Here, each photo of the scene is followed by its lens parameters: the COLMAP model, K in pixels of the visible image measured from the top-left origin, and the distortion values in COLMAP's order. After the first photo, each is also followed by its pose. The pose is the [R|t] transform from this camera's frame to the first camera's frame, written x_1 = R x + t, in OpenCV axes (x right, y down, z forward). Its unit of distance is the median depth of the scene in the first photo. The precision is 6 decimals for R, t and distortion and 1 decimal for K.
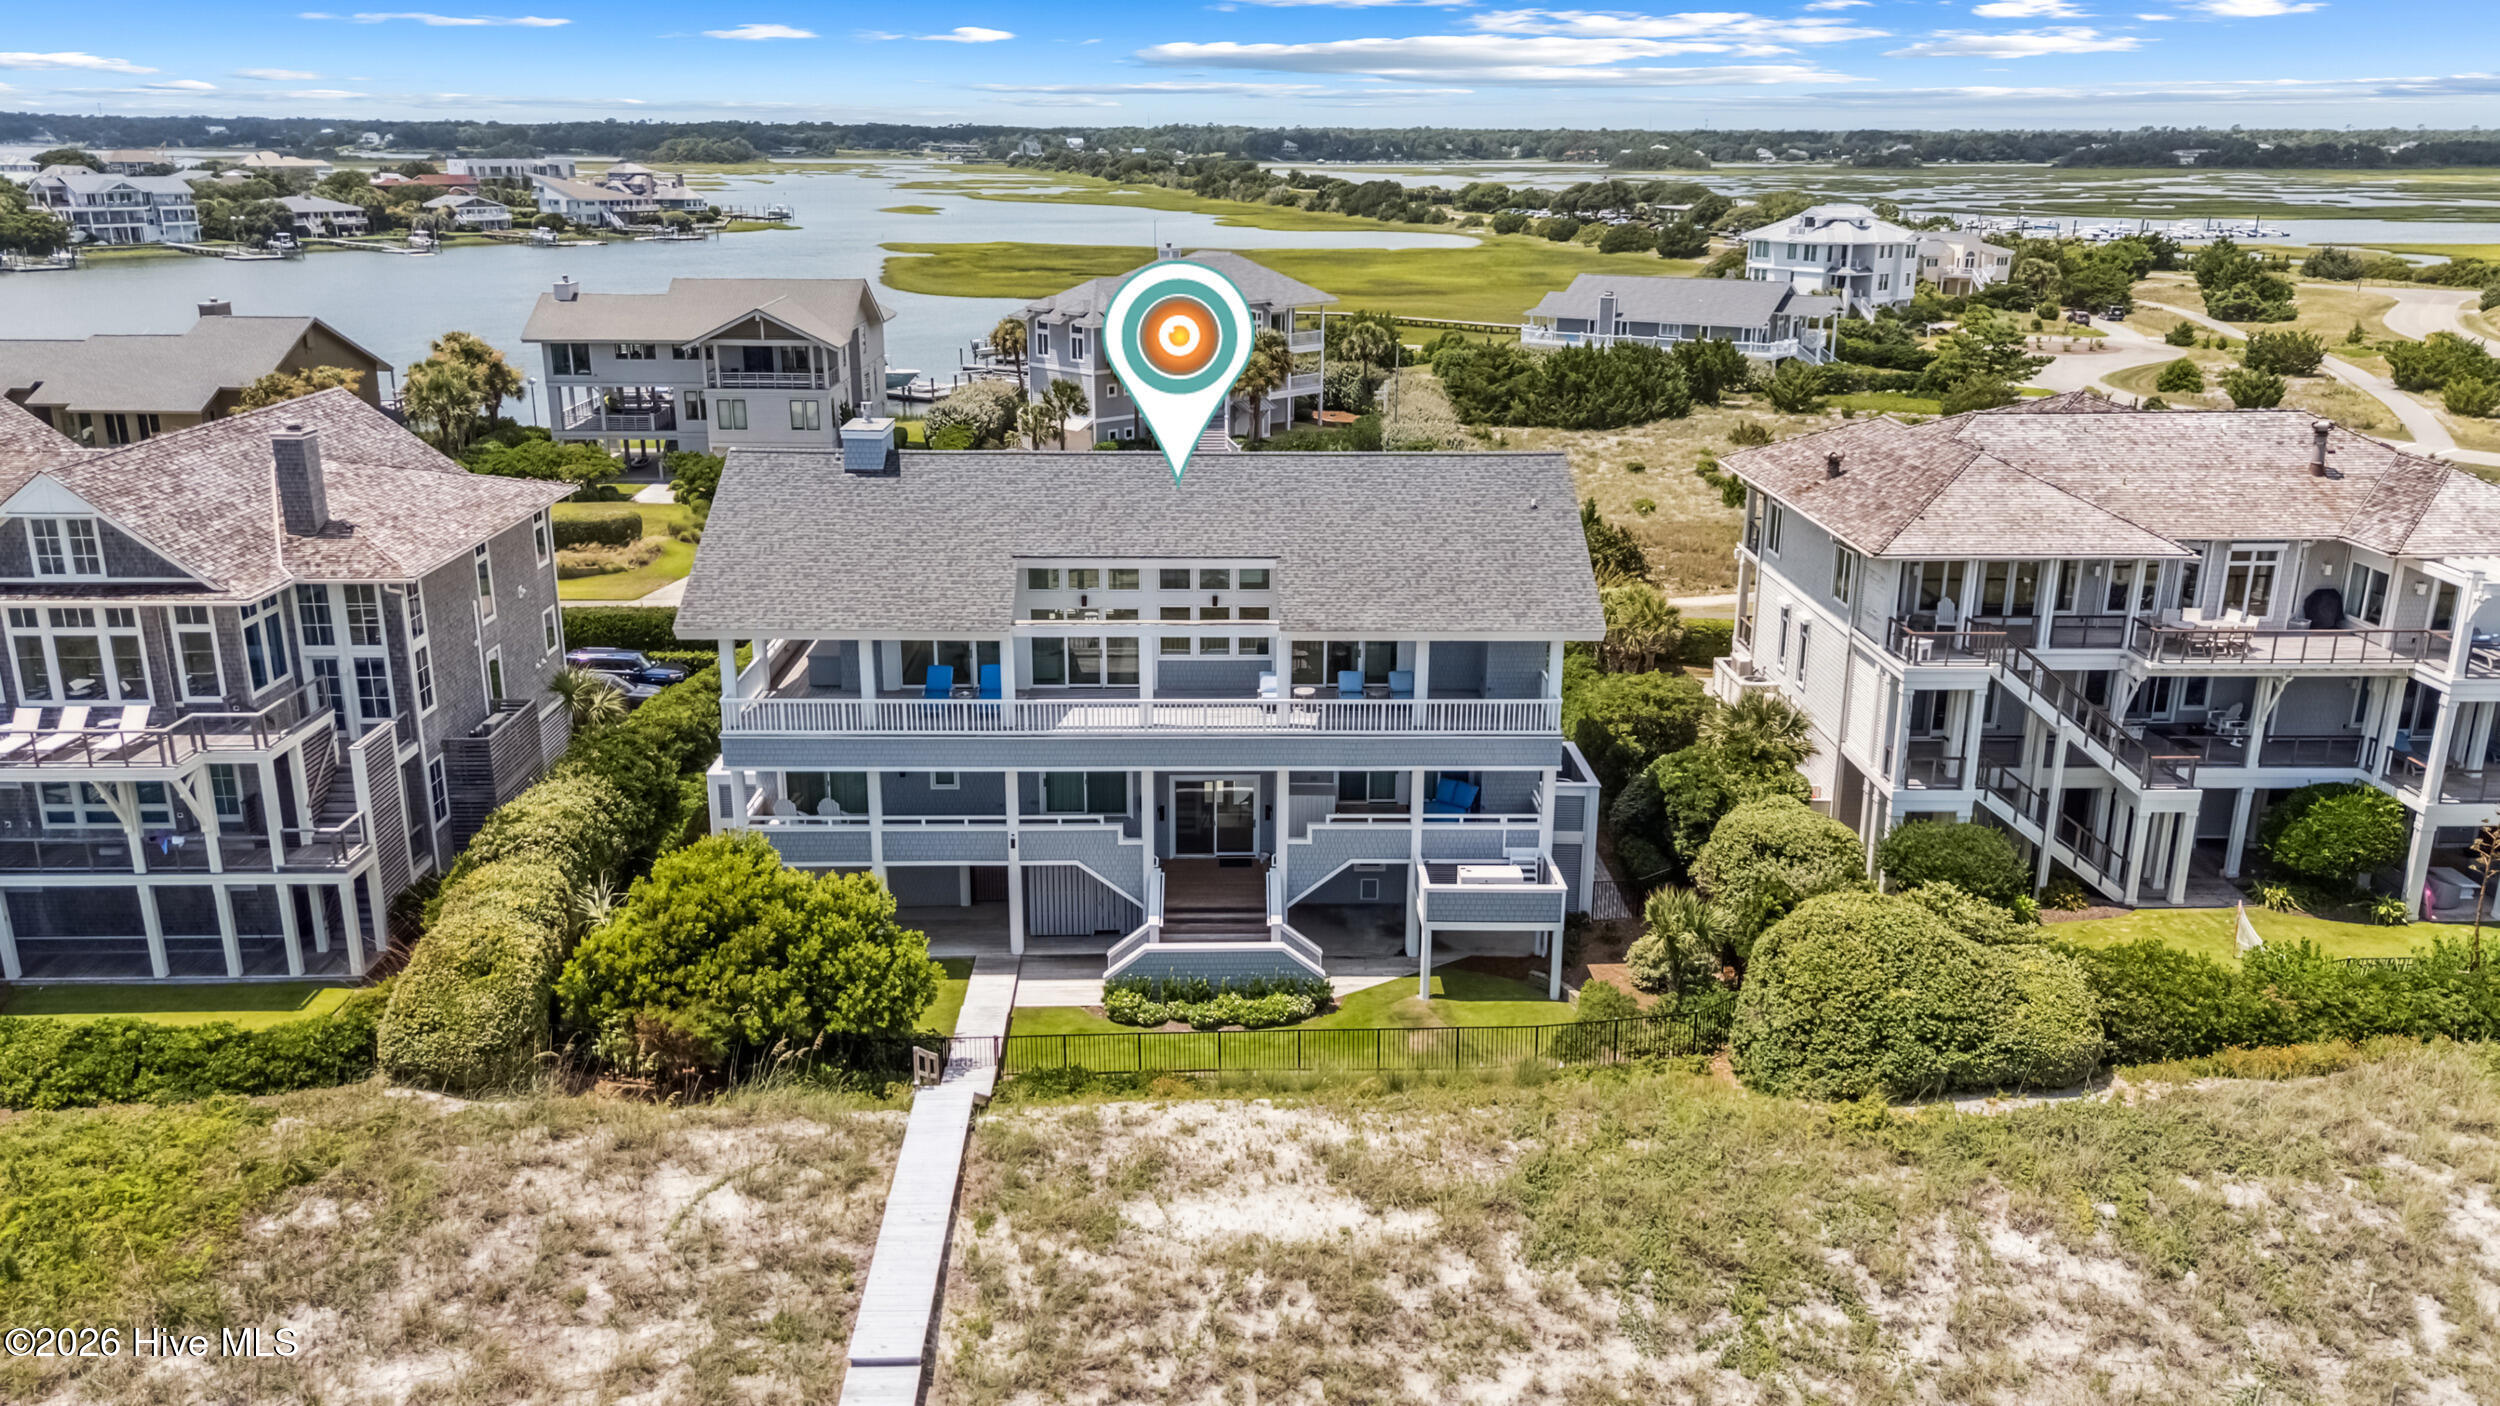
lens RADIAL K [[1867.6, 0, 1256.3], [0, 1867.6, 704.5], [0, 0, 1]] dist [0.042587, -0.009559]
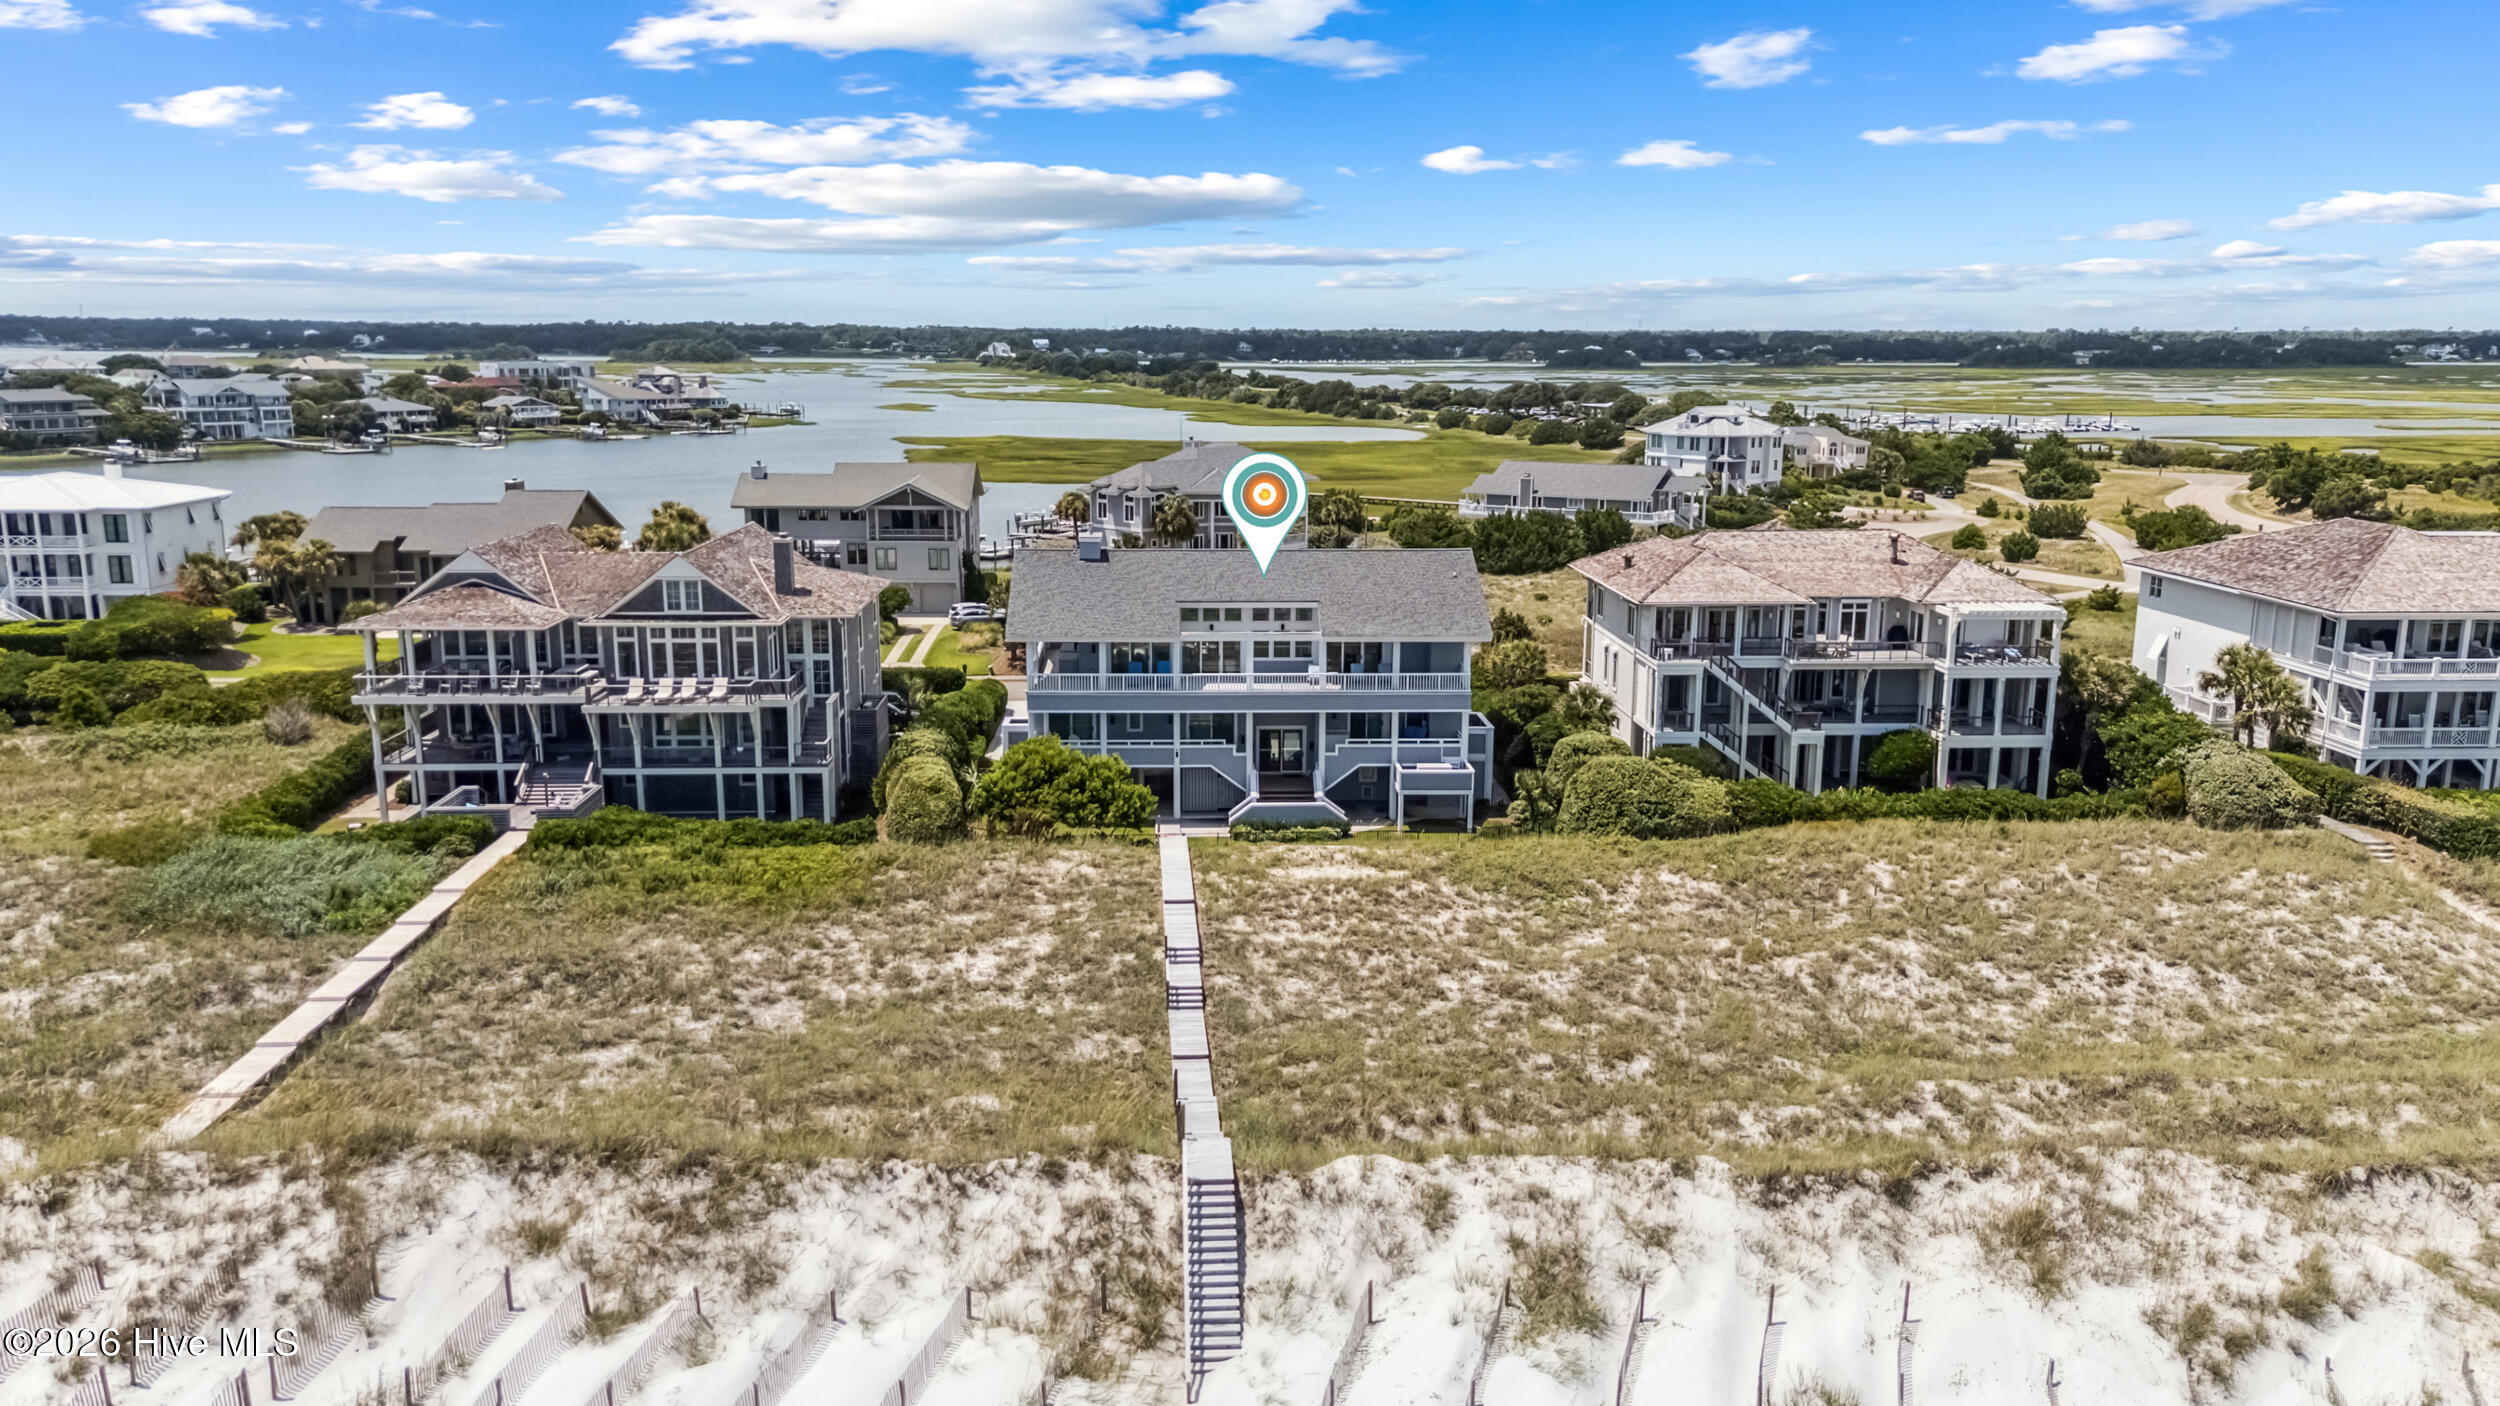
lens RADIAL K [[1854.7, 0, 1253.0], [0, 1854.7, 700.2], [0, 0, 1]] dist [0.097387, -0.112638]
pose [[0.999722, -0.004746, 0.023078, -0.031592], [0.007043, 0.994914, -0.100482, 0.067111], [-0.022484, 0.100617, 0.994671, -0.272481]]
